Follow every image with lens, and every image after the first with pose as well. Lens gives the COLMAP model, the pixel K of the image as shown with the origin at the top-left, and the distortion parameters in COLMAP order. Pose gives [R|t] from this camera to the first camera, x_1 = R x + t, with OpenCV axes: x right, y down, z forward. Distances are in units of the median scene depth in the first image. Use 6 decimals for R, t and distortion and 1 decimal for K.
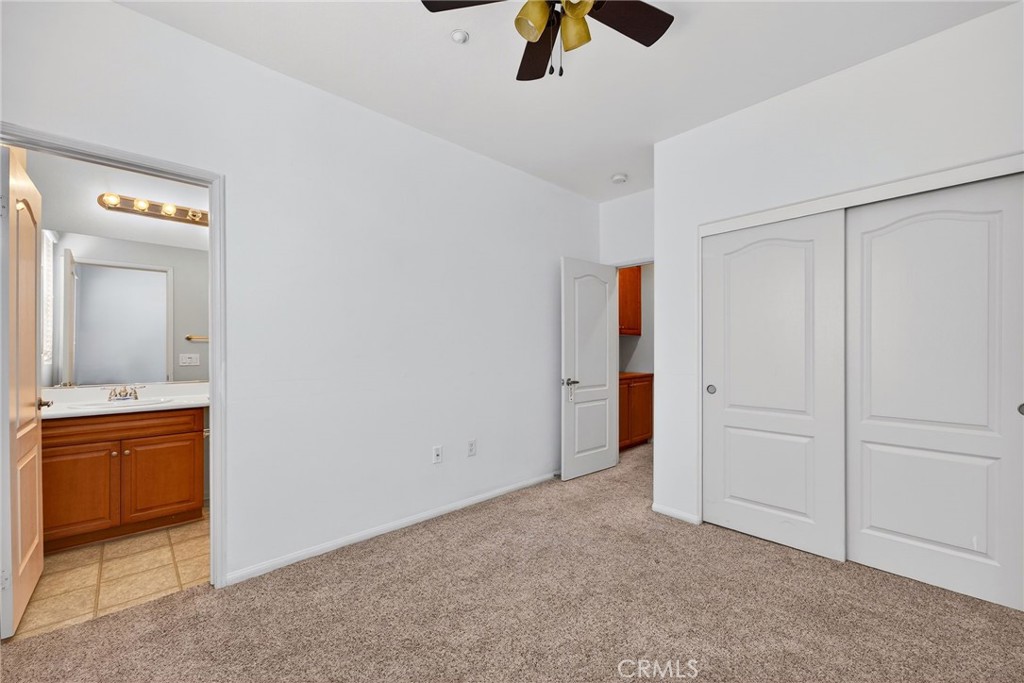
lens RADIAL K [[410.4, 0, 510.5], [0, 410.4, 343.3], [0, 0, 1]] dist [-0.001731, 0.004769]
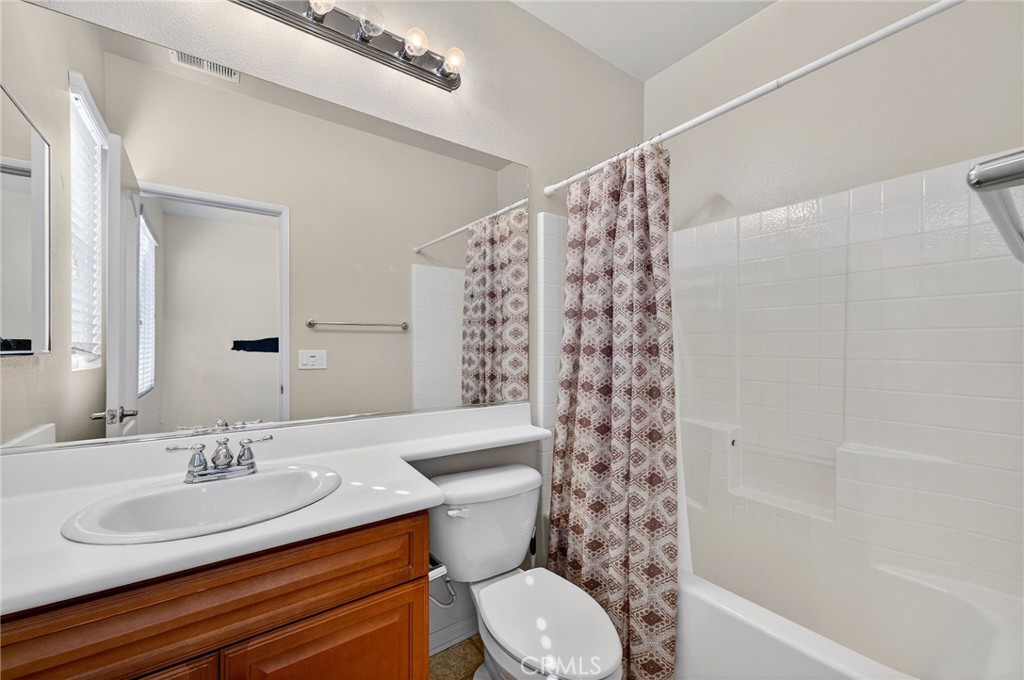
lens RADIAL K [[410.4, 0, 510.5], [0, 410.4, 341.8], [0, 0, 1]] dist [-0.001731, 0.004769]
pose [[0.991478, -0.003432, -0.130232, -0.630276], [0.004687, 0.999945, 0.009333, 0.015204], [0.130192, -0.009864, 0.991440, 0.663260]]
